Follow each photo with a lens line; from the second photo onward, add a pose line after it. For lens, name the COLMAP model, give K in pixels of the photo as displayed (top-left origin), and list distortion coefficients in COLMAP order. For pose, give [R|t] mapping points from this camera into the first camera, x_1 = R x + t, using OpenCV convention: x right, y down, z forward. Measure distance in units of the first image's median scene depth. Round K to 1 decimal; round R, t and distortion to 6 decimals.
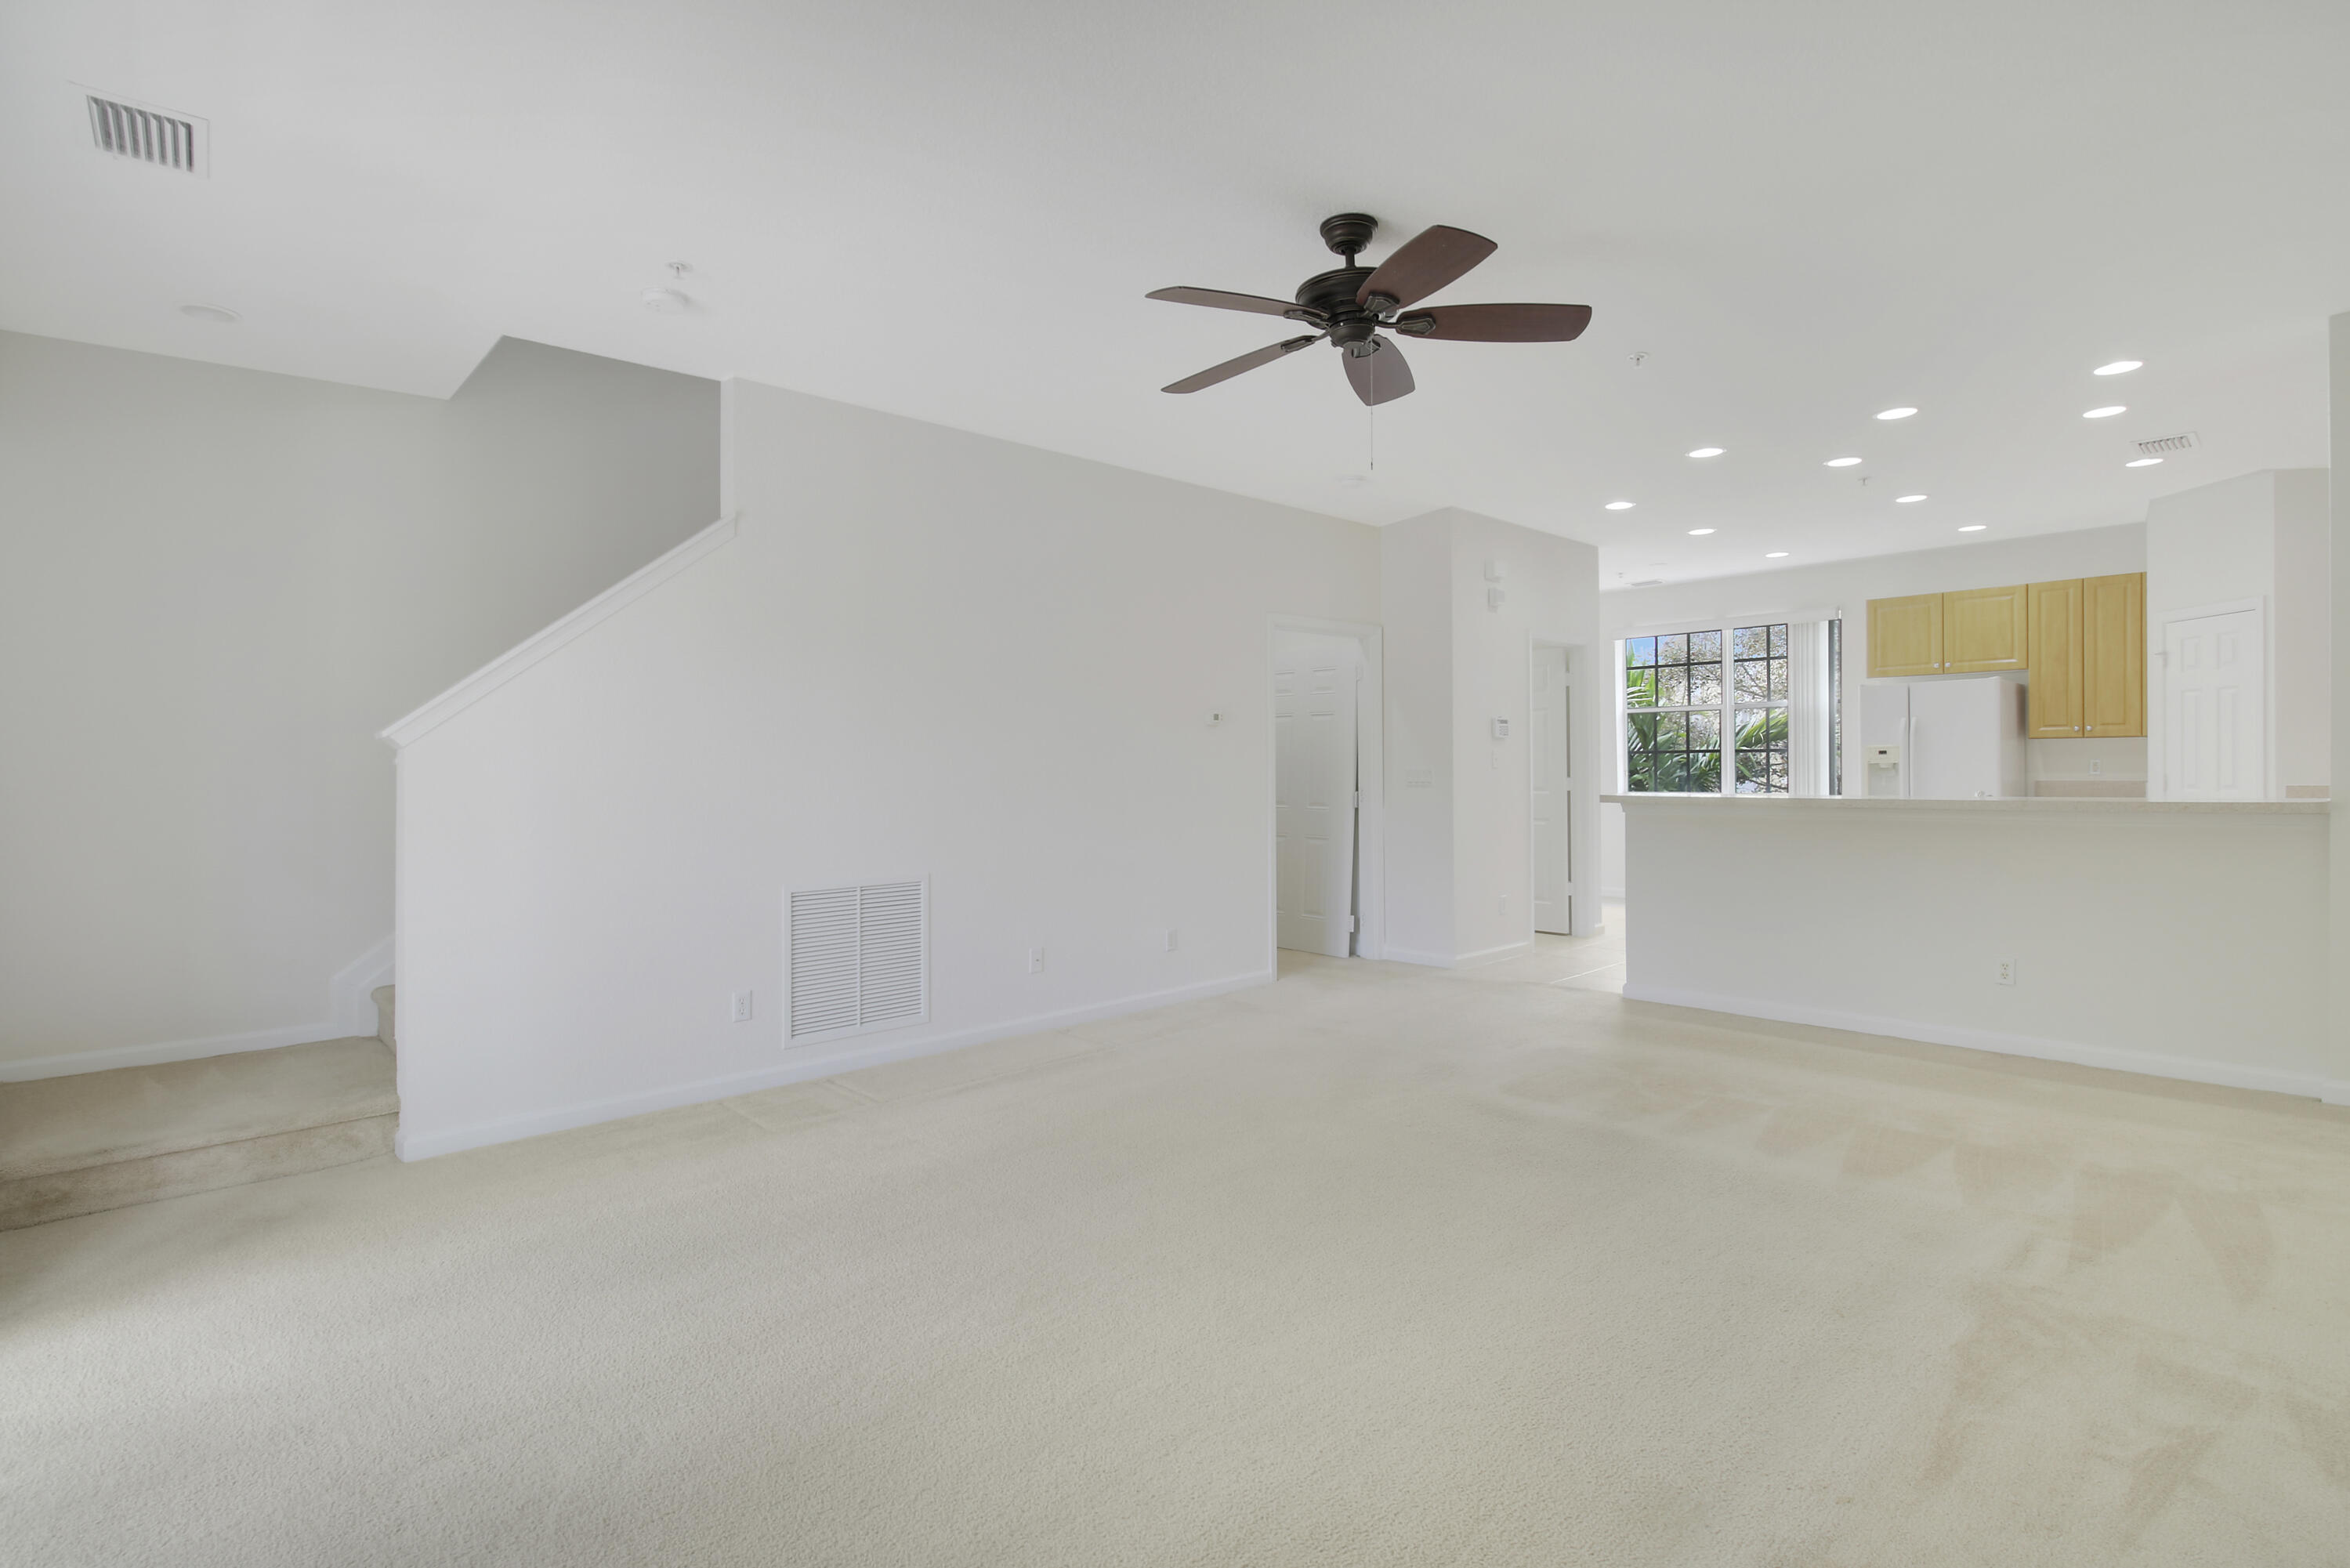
lens RADIAL K [[1145.1, 0, 1180.2], [0, 1145.1, 793.2], [0, 0, 1]] dist [-0.000001, -0.000108]
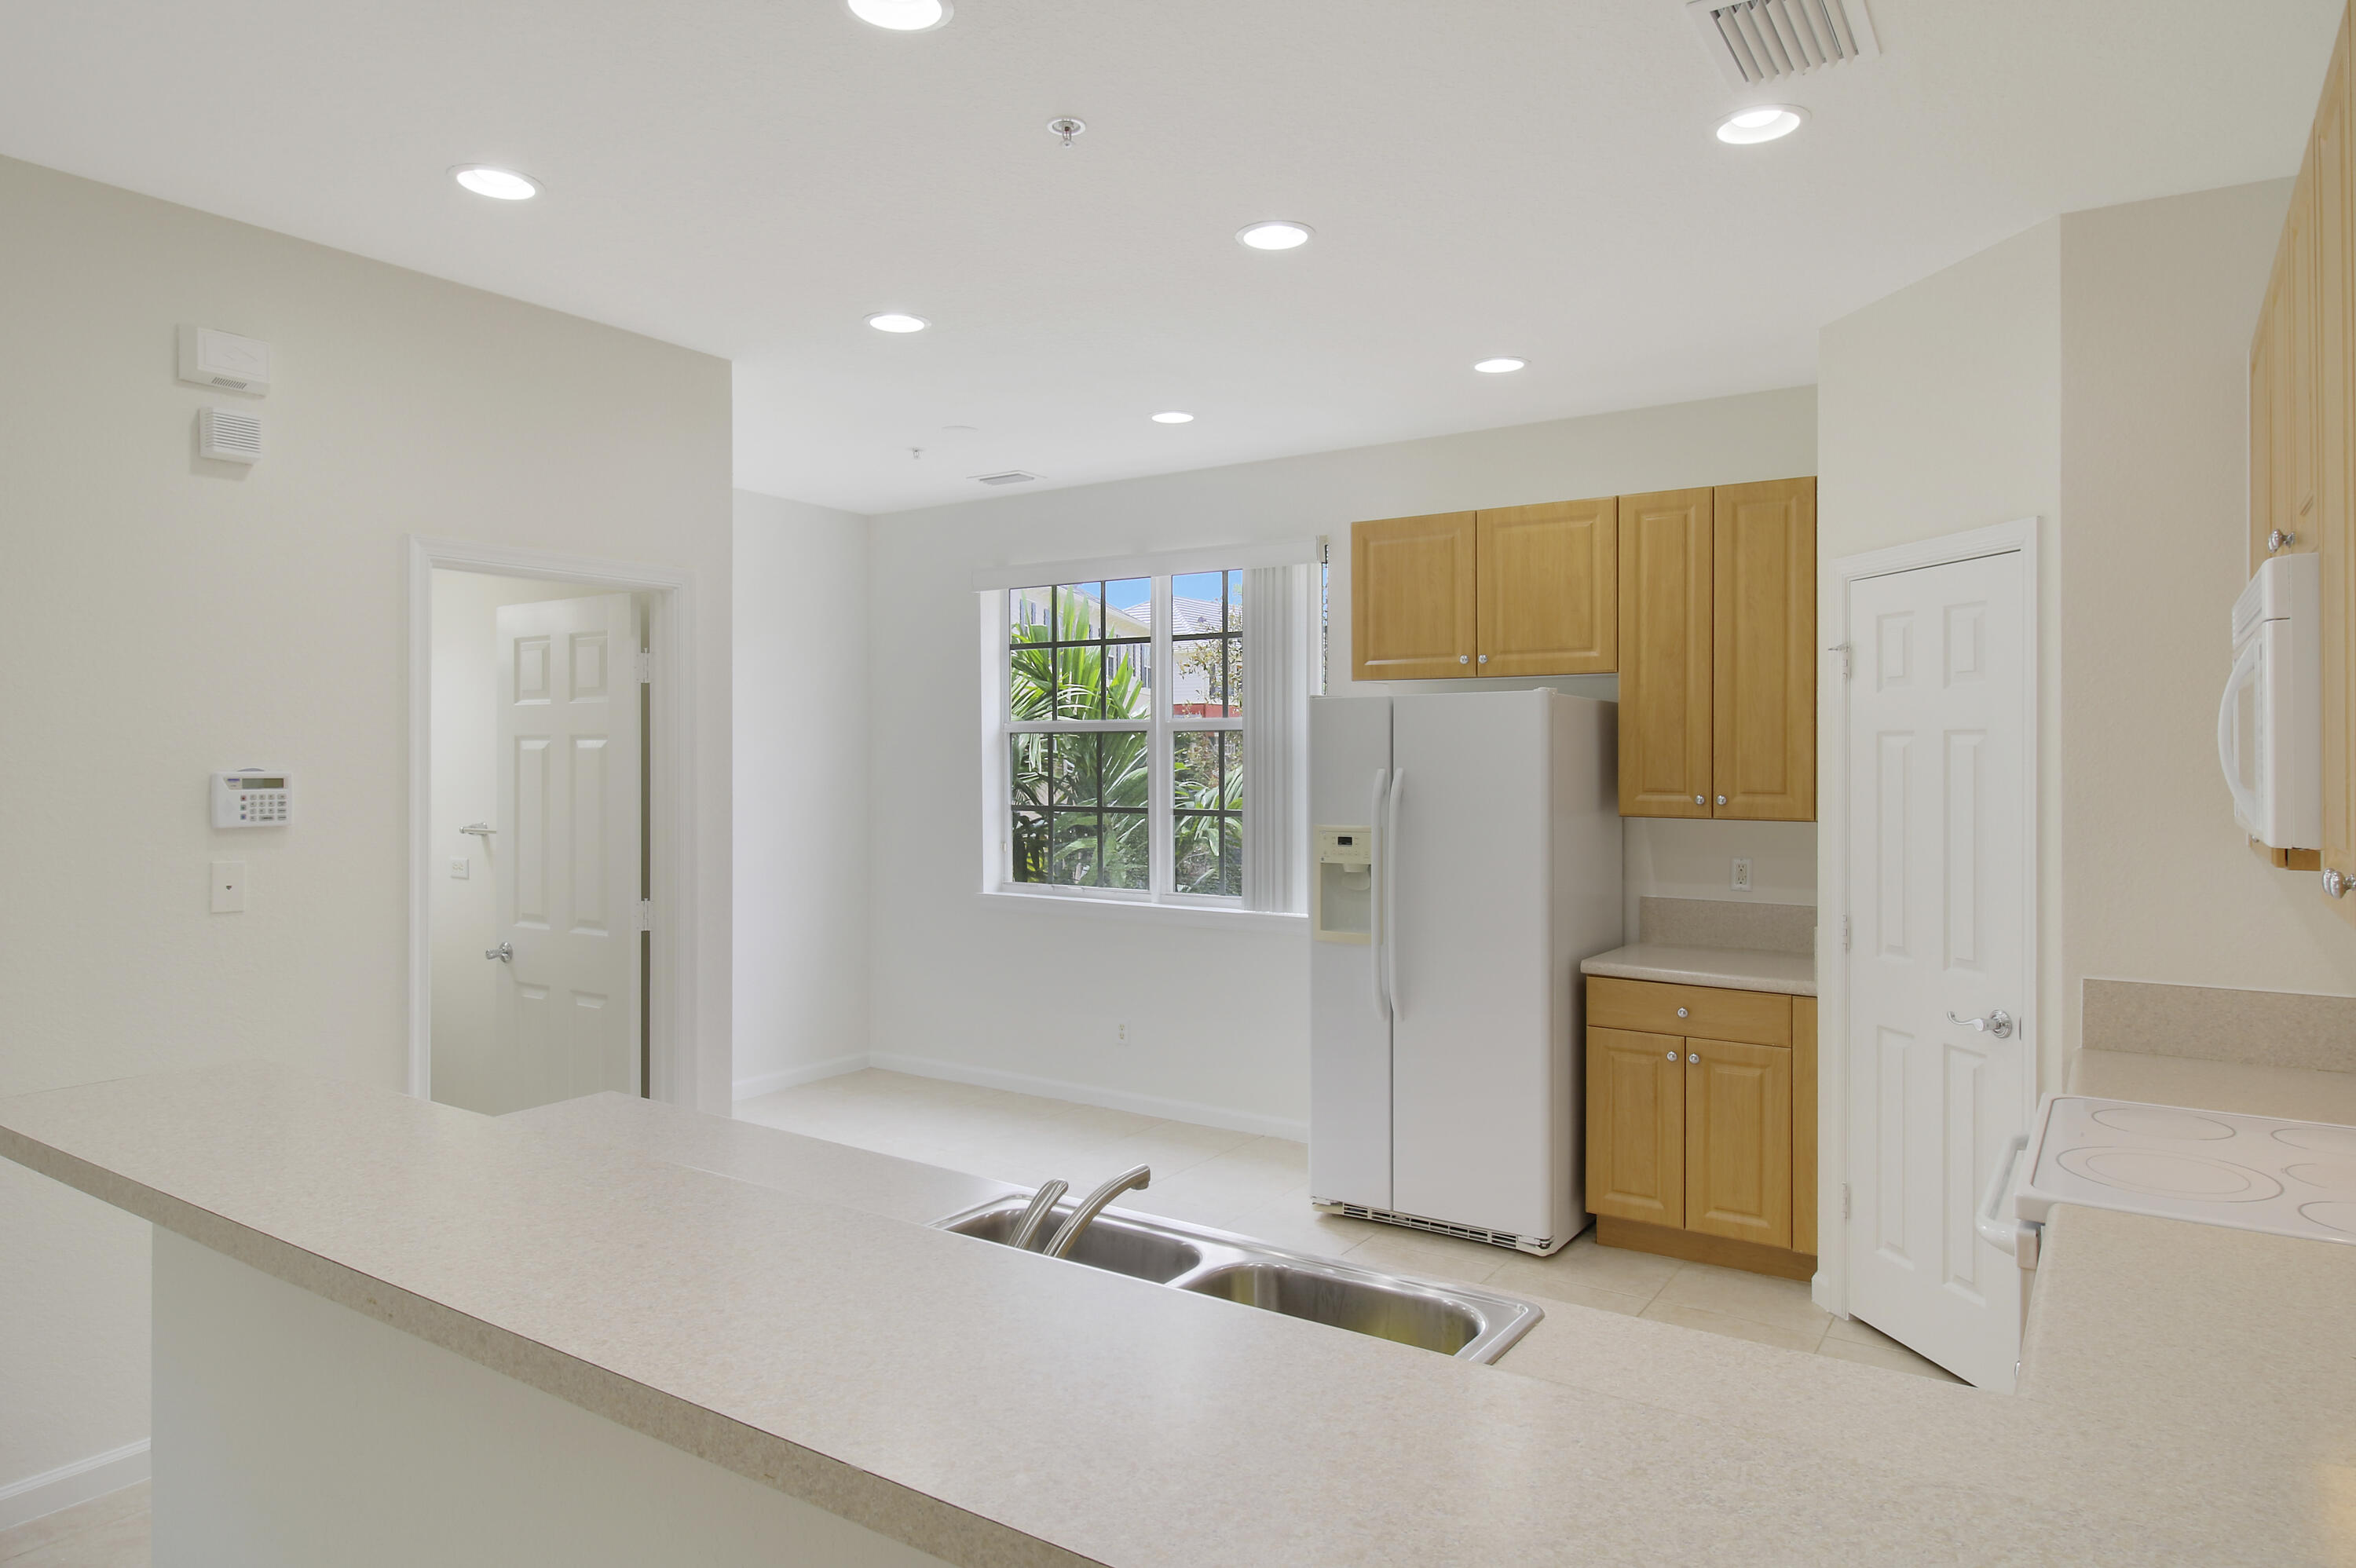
lens RADIAL K [[1419.0, 0, 1178.0], [0, 1419.0, 784.0], [0, 0, 1]] dist [0.028316, 0.000132]
pose [[0.976044, 0.007876, 0.217432, 0.427156], [-0.007121, 0.999966, -0.004255, -0.057224], [-0.217458, 0.002604, 0.976066, 0.451716]]
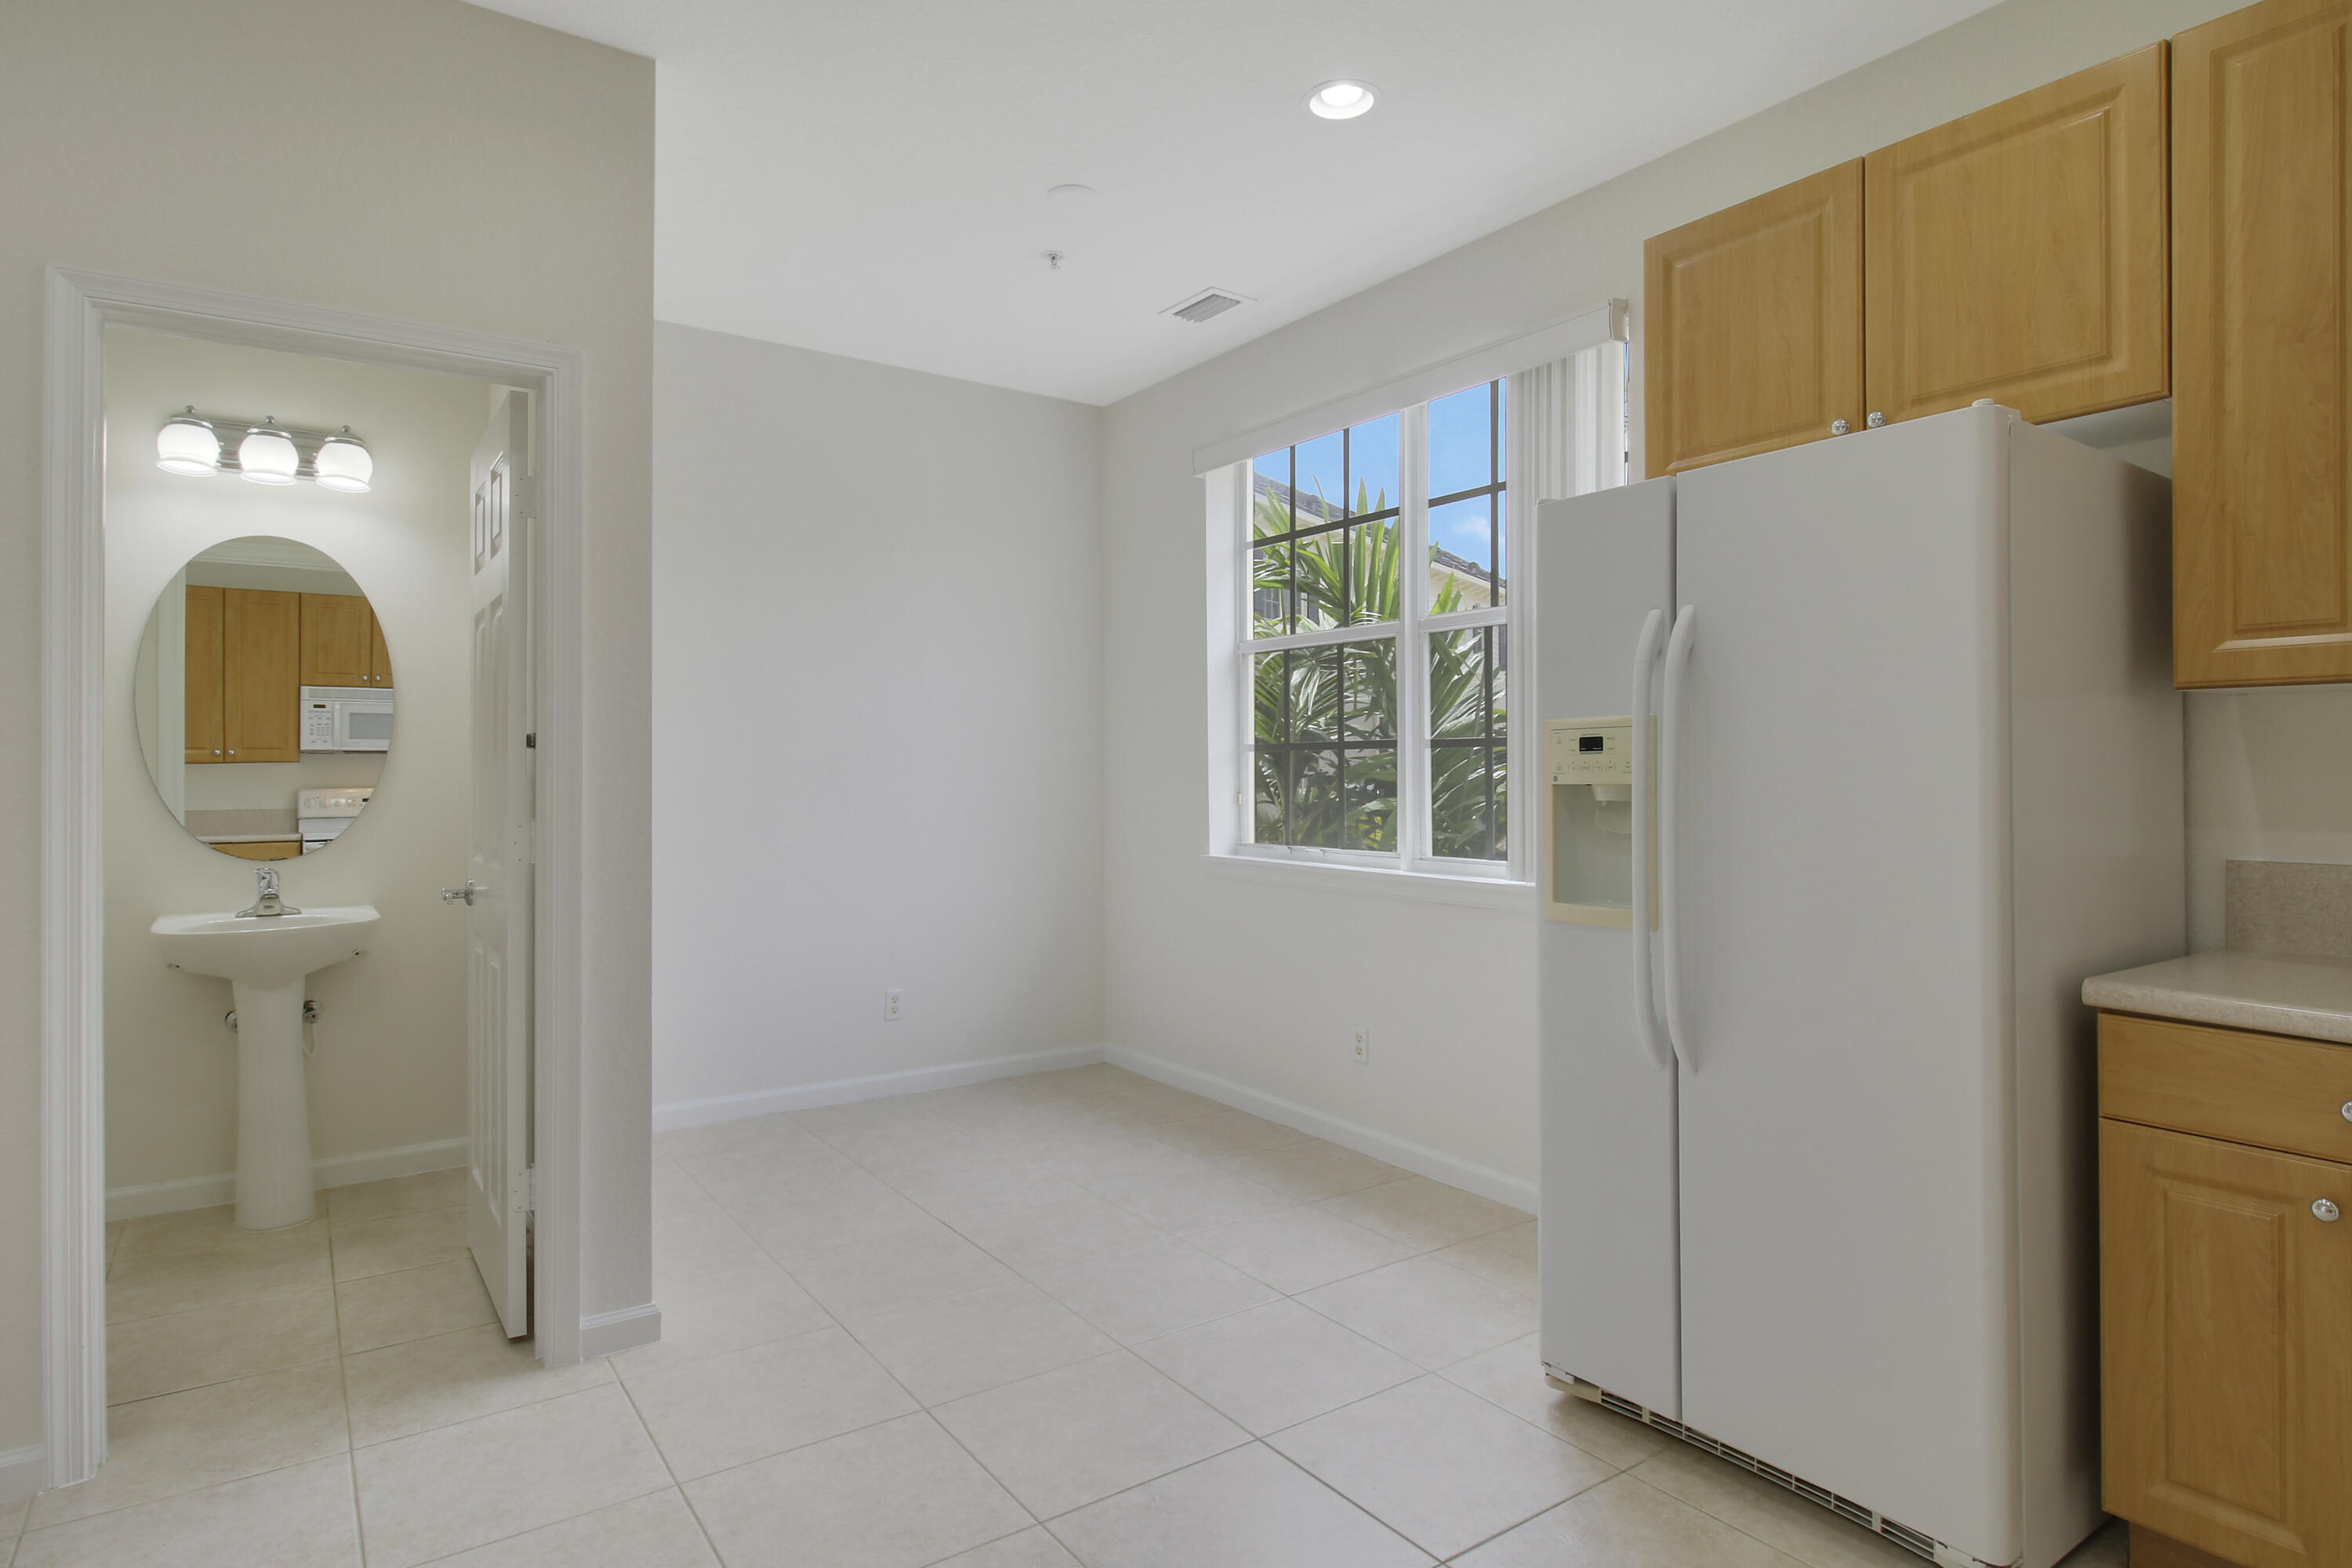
lens RADIAL K [[1280.3, 0, 1205.6], [0, 1280.3, 772.0], [0, 0, 1]] dist [0.011638, -0.000974]
pose [[0.992306, 0.009052, -0.123477, 0.572844], [-0.011153, 0.999804, -0.016330, -0.023793], [0.123305, 0.017582, 0.992213, 0.707703]]
